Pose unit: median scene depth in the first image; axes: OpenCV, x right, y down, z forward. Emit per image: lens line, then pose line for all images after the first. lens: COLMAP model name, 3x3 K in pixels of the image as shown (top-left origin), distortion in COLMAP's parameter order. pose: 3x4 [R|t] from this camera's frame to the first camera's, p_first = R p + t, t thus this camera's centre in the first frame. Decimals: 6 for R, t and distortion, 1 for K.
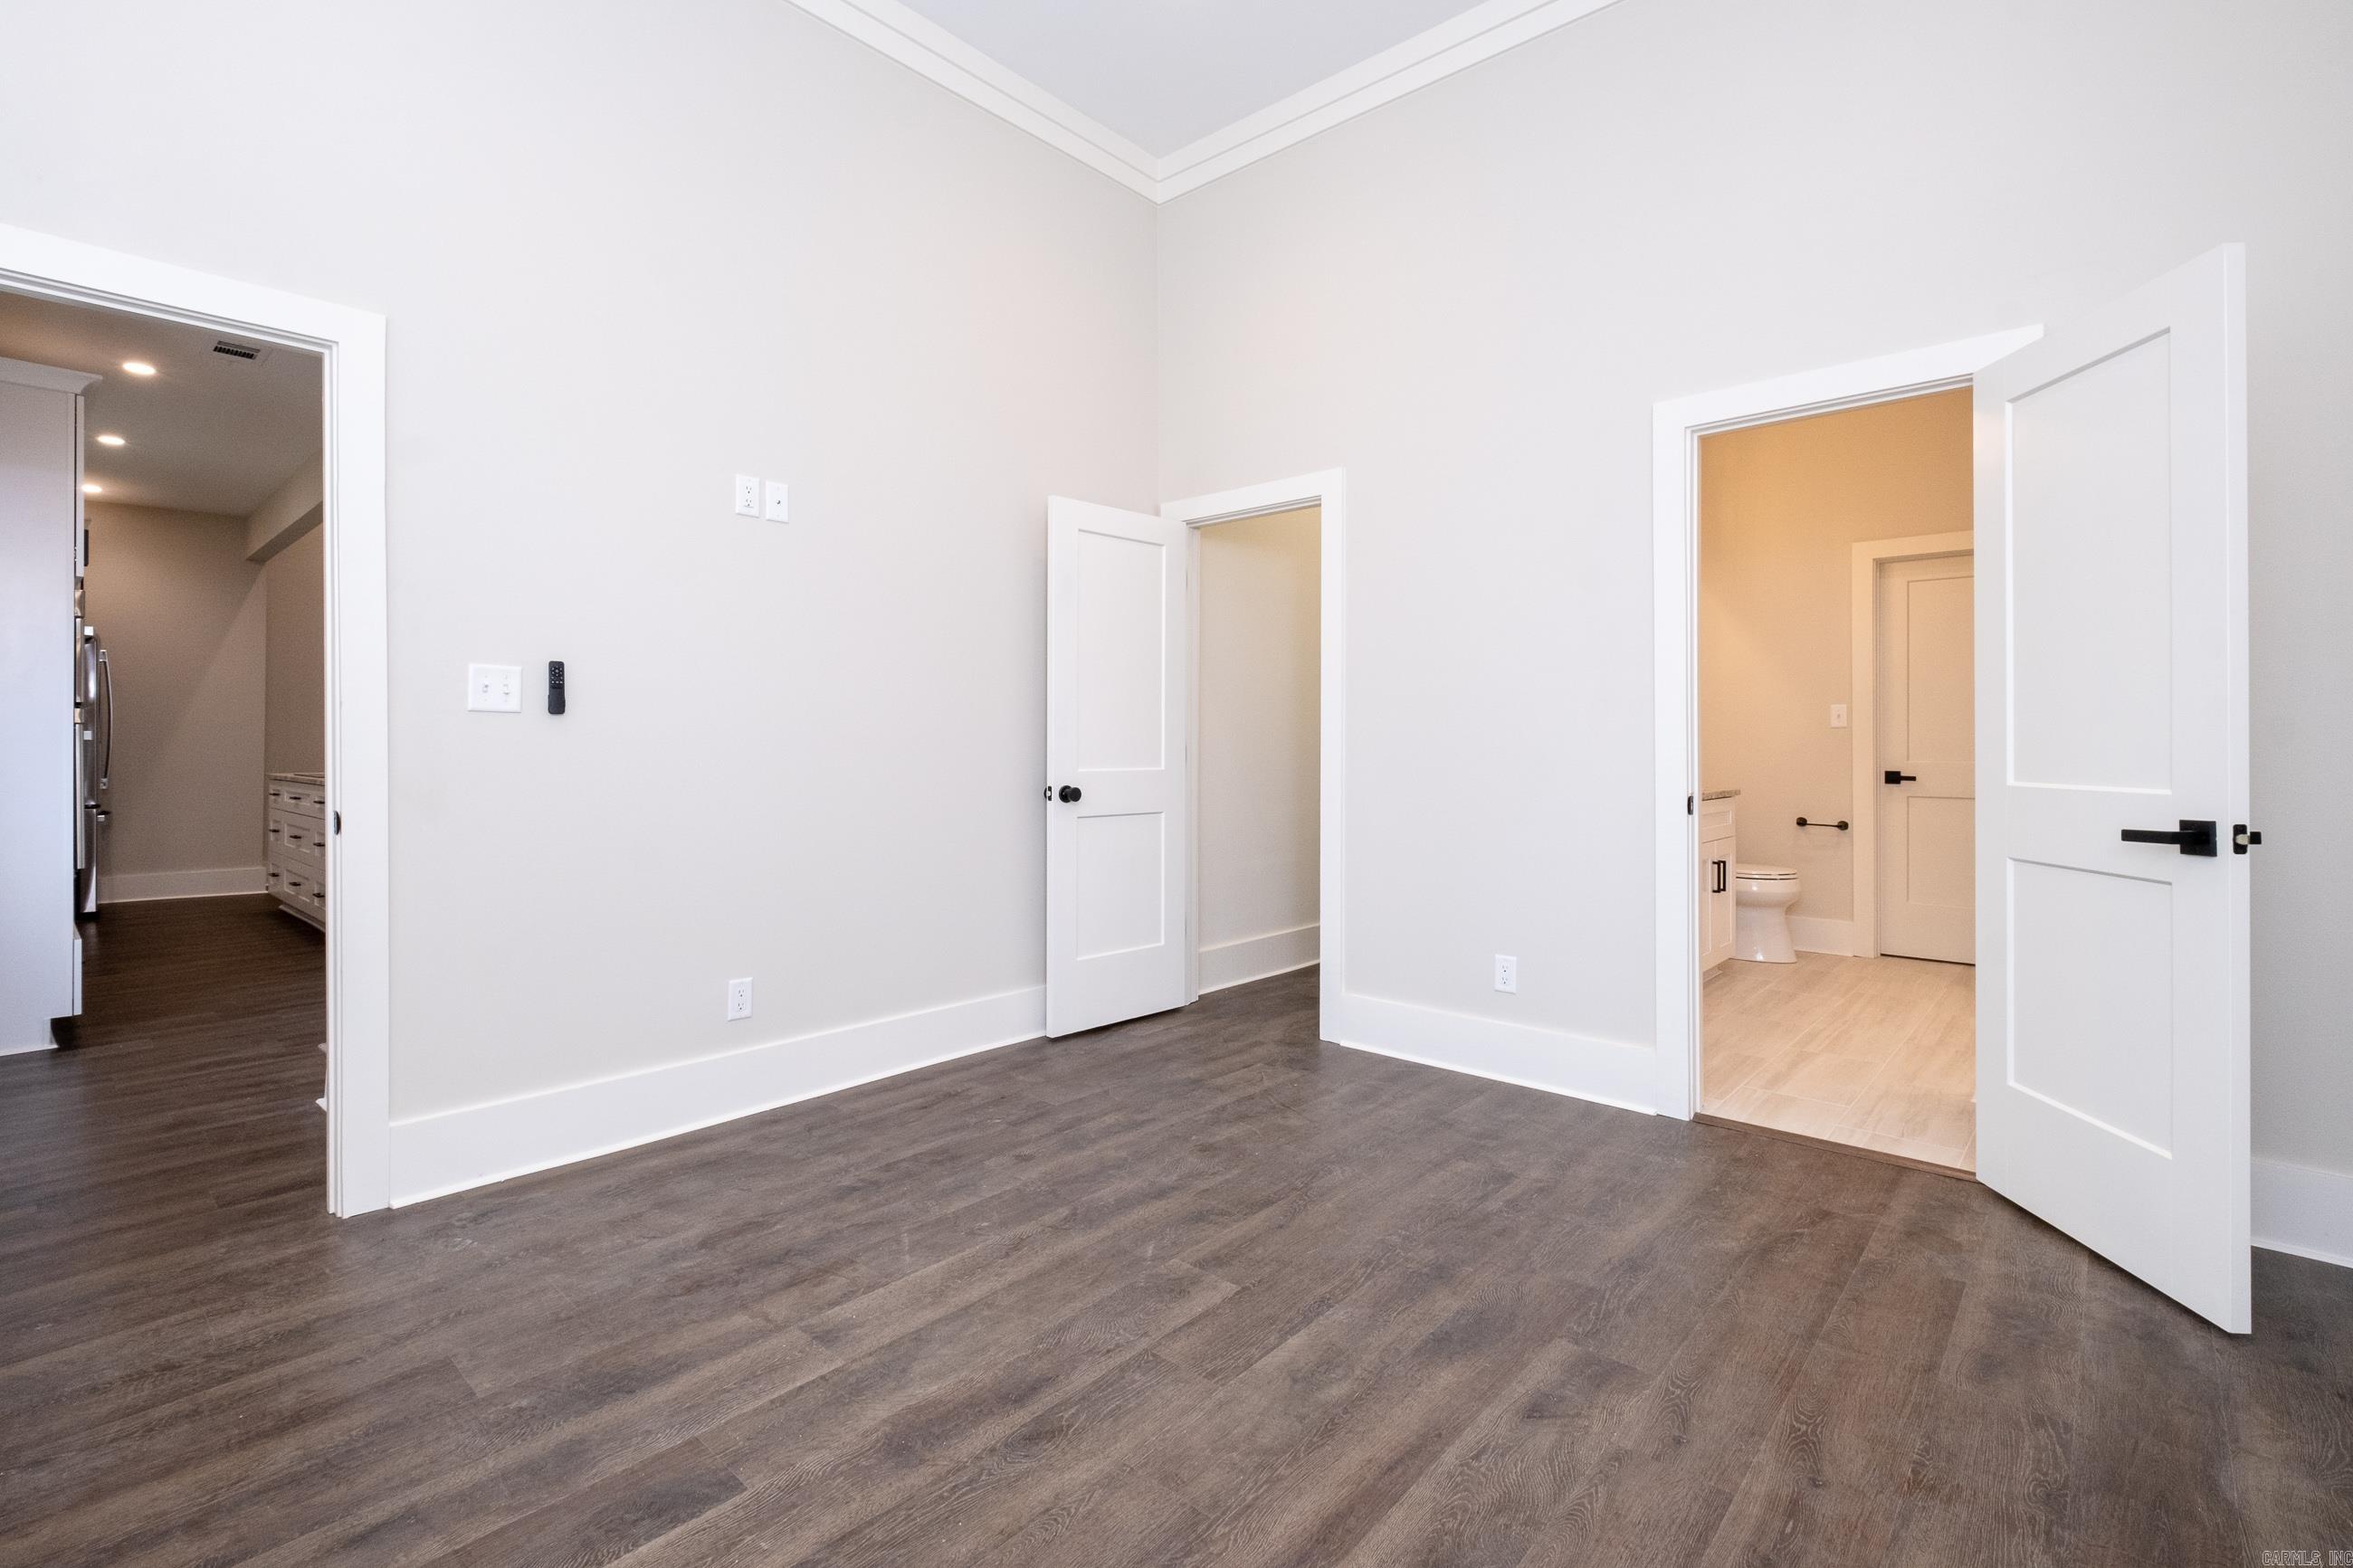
lens RADIAL K [[1055.1, 0, 1173.3], [0, 1055.1, 740.5], [0, 0, 1]] dist [0.002001, -0.000805]
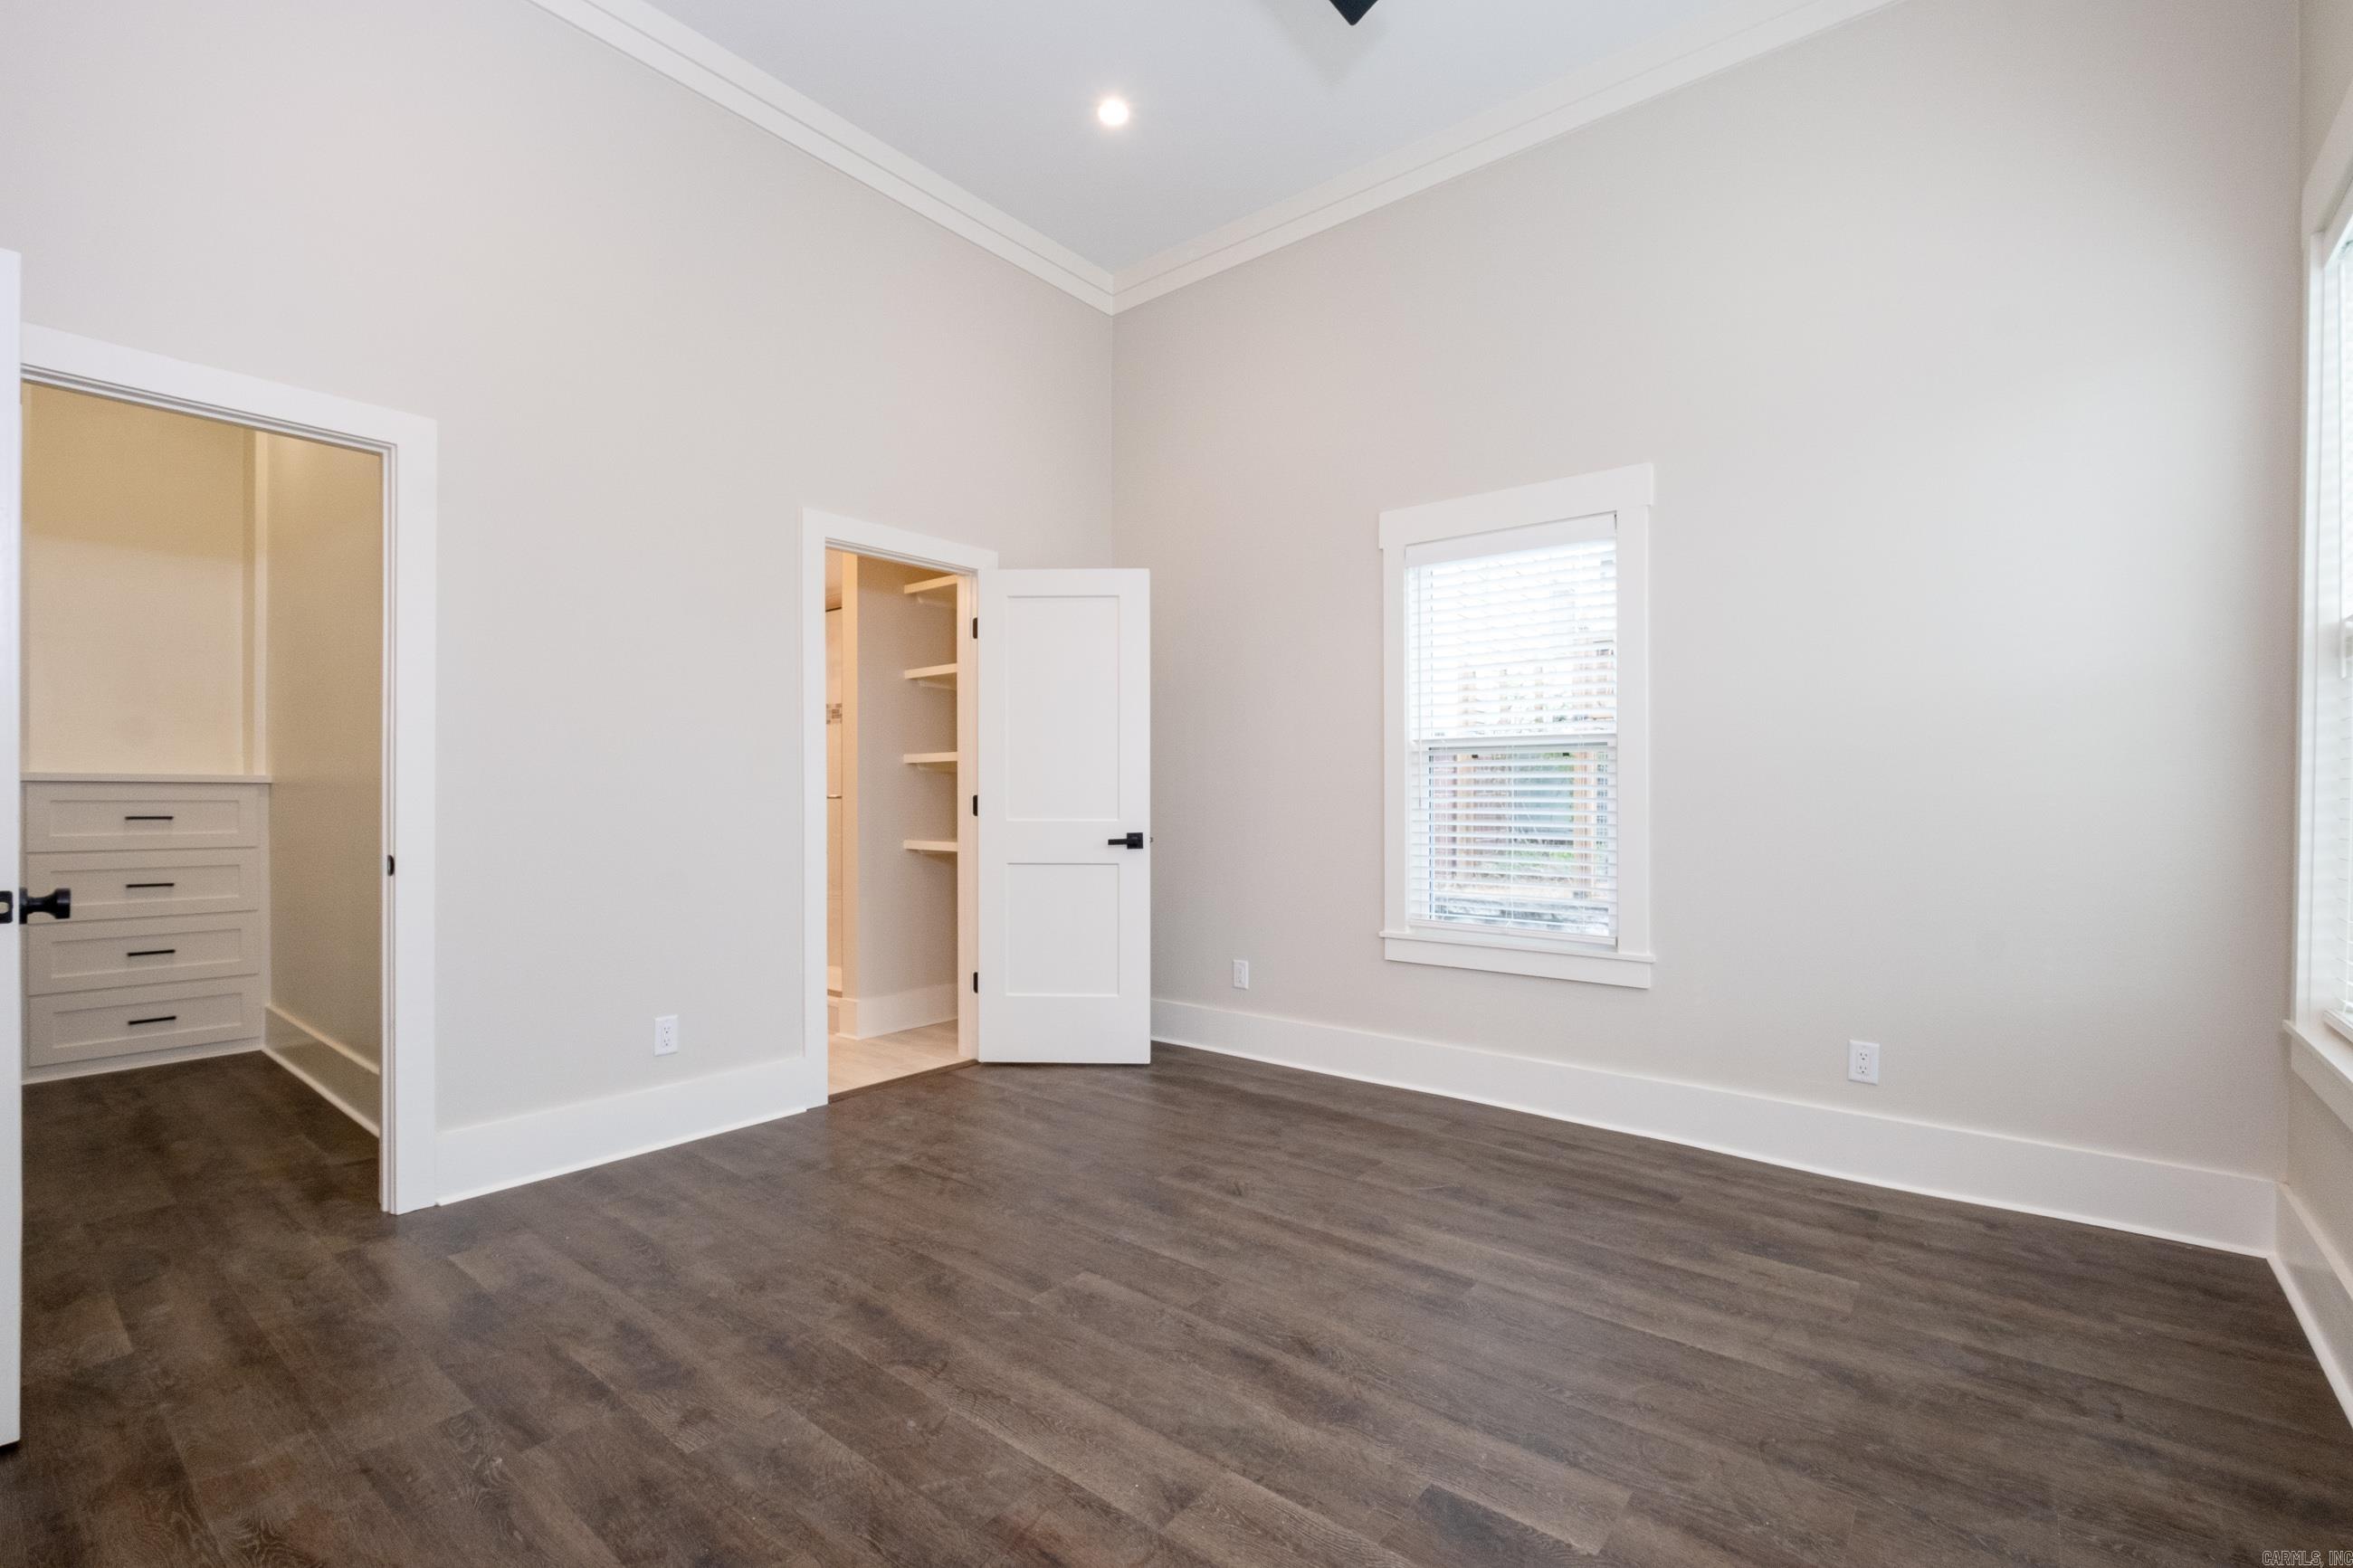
lens RADIAL K [[1011.7, 0, 1176.5], [0, 1011.7, 784.0], [0, 0, 1]] dist [-0.000214, -0.000168]
pose [[-0.036596, 0.011962, 0.999259, -0.981695], [-0.004682, 0.999915, -0.012142, 0.001098], [-0.999319, -0.005123, -0.036537, 0.886763]]
